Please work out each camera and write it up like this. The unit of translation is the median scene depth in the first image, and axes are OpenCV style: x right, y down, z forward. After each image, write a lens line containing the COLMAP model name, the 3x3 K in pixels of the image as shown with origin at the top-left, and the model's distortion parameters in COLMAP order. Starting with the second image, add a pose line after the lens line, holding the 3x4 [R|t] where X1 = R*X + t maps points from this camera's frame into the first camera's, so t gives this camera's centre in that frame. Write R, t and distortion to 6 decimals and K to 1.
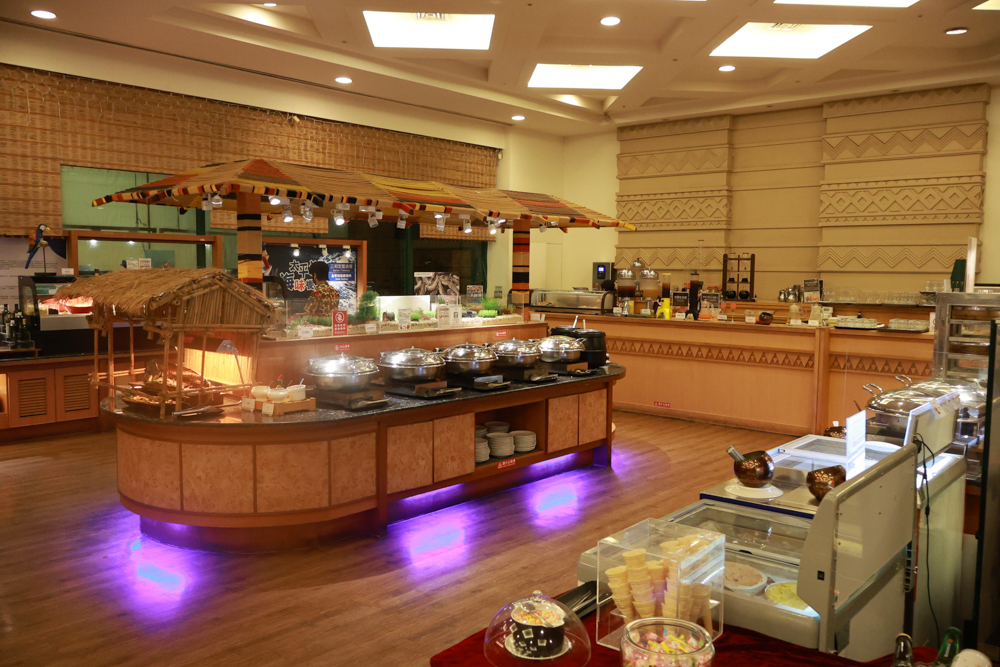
lens RADIAL K [[828.4, 0, 500.0], [0, 828.4, 333.5], [0, 0, 1]] dist [-0.005971, 0.002902]
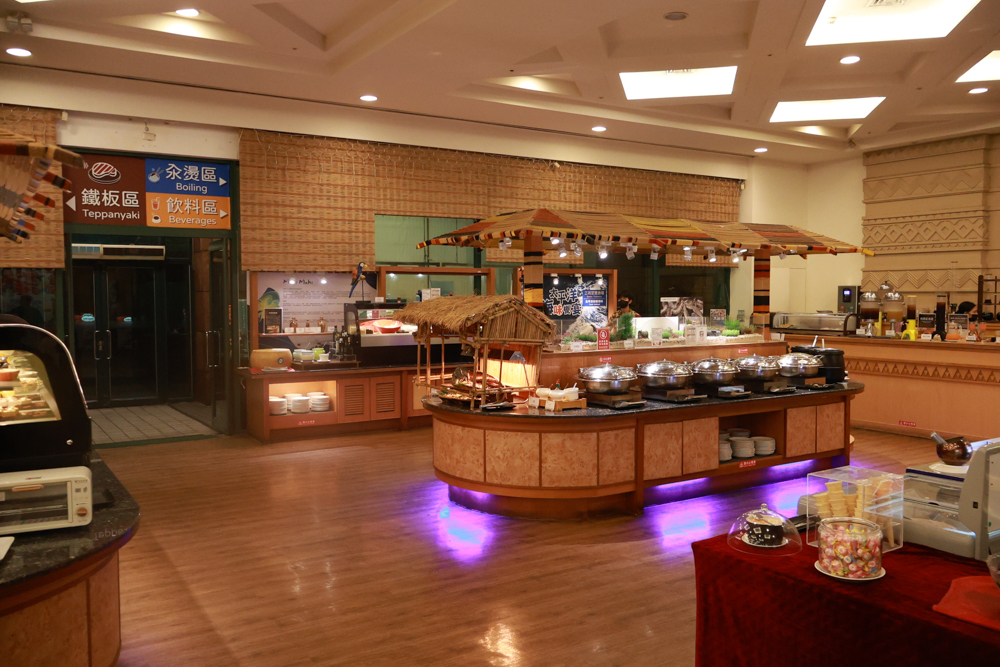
lens RADIAL K [[828.4, 0, 500.0], [0, 828.4, 333.5], [0, 0, 1]] dist [-0.005971, 0.002902]
pose [[0.959290, 0.000845, -0.282421, 0.002491], [-0.009954, 0.999475, -0.030819, 0.014710], [0.282247, 0.032375, 0.958795, -0.166032]]
